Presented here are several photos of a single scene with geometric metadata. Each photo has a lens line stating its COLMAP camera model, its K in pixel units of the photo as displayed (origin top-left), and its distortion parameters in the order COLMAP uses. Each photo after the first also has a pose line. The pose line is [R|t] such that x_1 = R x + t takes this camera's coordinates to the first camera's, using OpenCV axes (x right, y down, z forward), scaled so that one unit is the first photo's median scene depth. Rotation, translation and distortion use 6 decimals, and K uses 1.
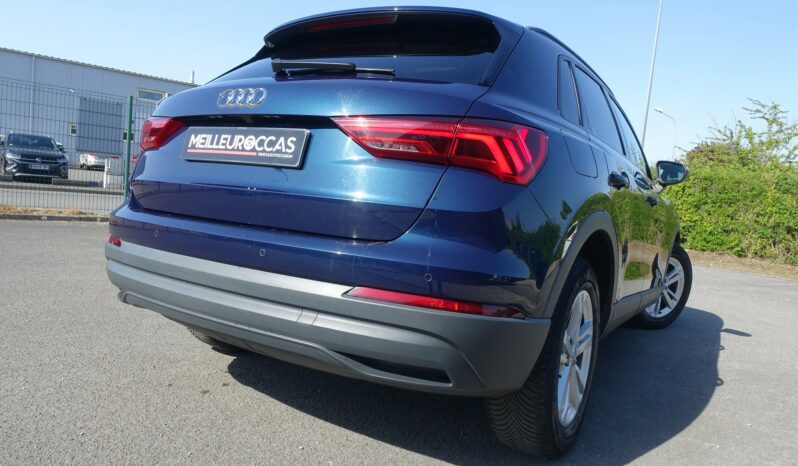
lens RADIAL K [[553.1, 0, 399.0], [0, 553.1, 233.0], [0, 0, 1]] dist [-0.004636, -0.002261]
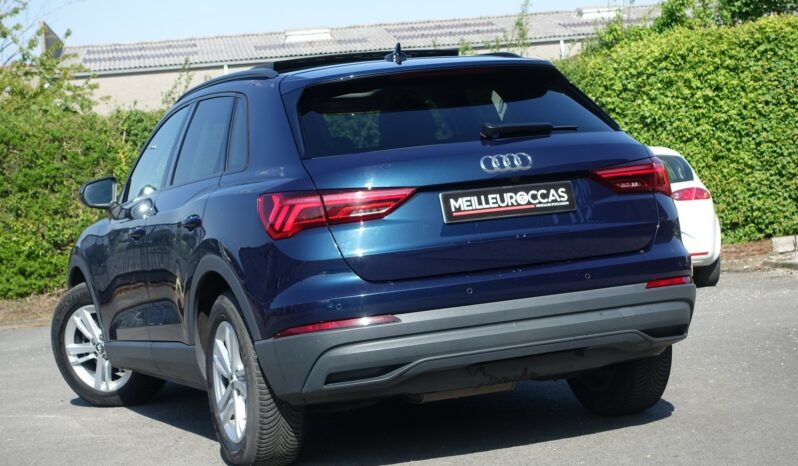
lens RADIAL K [[1856.4, 0, 399.0], [0, 1856.4, 233.0], [0, 0, 1]] dist [-0.046161, -0.356340]
pose [[0.572670, -0.167656, 0.802459, -3.688083], [0.199229, 0.977980, 0.062149, -0.393270], [-0.795209, 0.124283, 0.593462, -1.186339]]
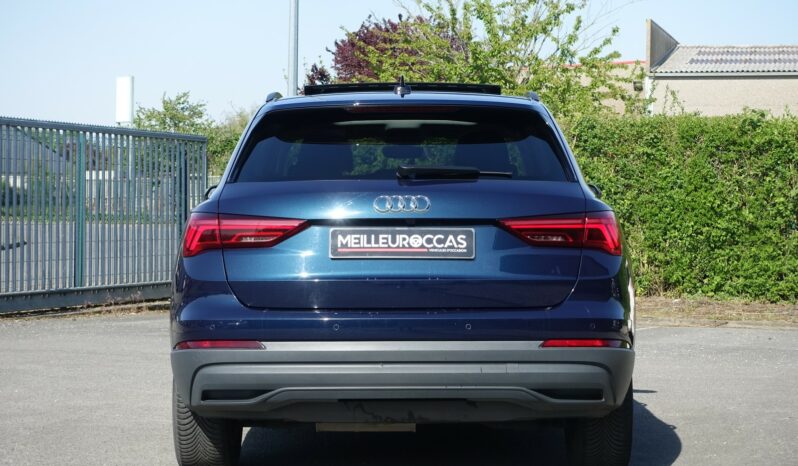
lens RADIAL K [[1856.4, 0, 399.0], [0, 1856.4, 233.0], [0, 0, 1]] dist [-0.046161, -0.356340]
pose [[0.846437, -0.097135, 0.523554, -2.410545], [0.111445, 0.993762, 0.004198, -0.200715], [-0.520696, 0.054794, 0.851982, -2.423881]]
